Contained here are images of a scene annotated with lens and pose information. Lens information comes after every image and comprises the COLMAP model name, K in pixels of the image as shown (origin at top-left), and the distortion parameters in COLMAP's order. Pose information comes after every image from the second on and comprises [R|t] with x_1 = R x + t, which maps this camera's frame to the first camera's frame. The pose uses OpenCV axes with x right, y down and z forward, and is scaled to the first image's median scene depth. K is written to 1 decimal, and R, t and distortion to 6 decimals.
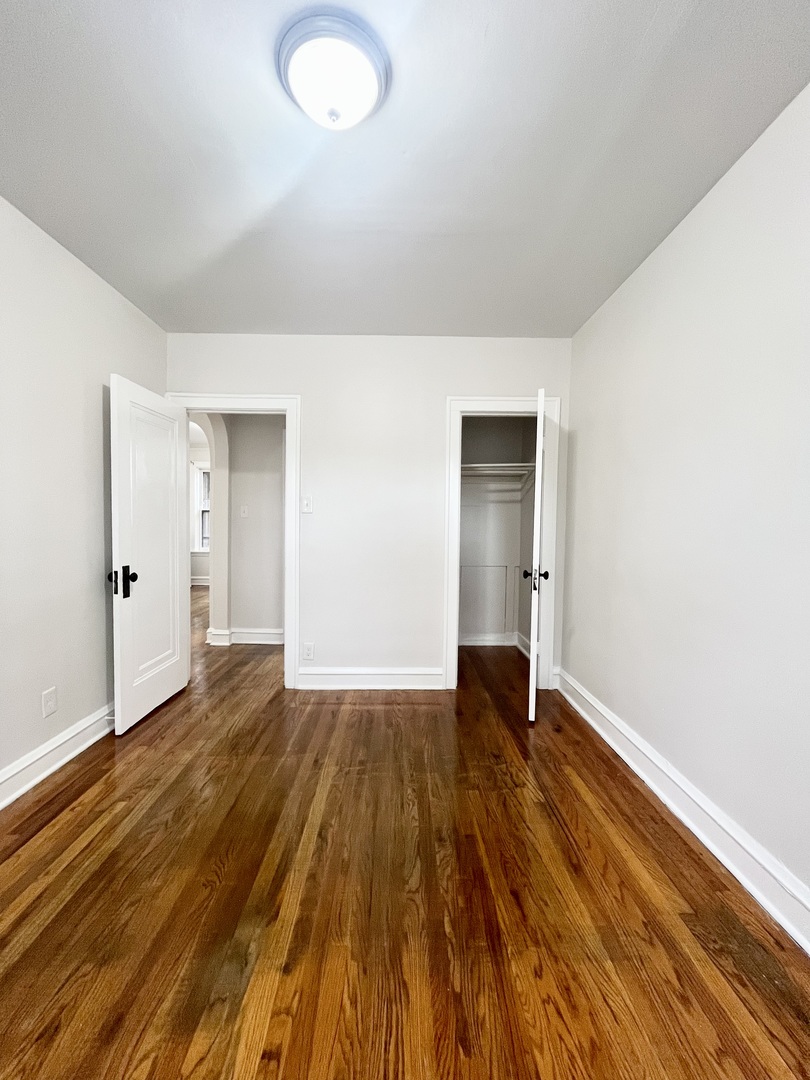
lens RADIAL K [[439.4, 0, 405.6], [0, 439.4, 539.3], [0, 0, 1]] dist [-0.003052, -0.000274]
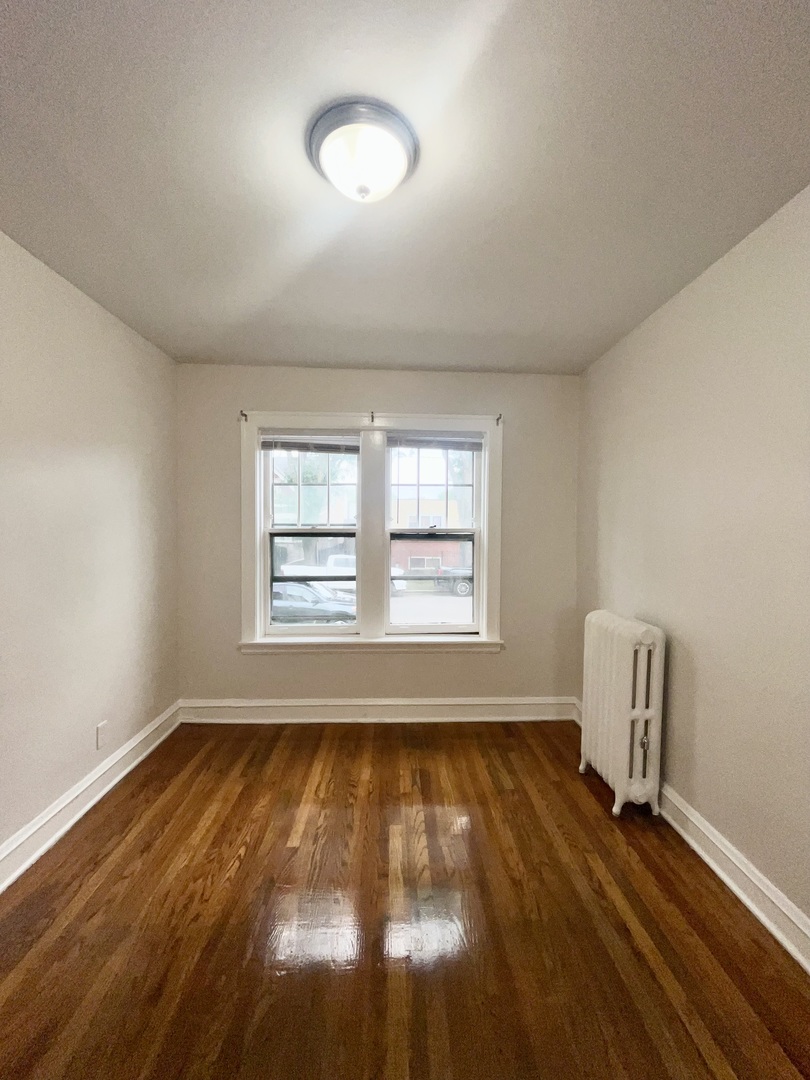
lens RADIAL K [[439.4, 0, 405.6], [0, 439.4, 539.3], [0, 0, 1]] dist [-0.003052, -0.000274]
pose [[-0.999878, -0.012261, -0.009709, -0.298730], [-0.012950, 0.997142, 0.074430, -0.249283], [0.008769, 0.074546, -0.997179, 2.235481]]
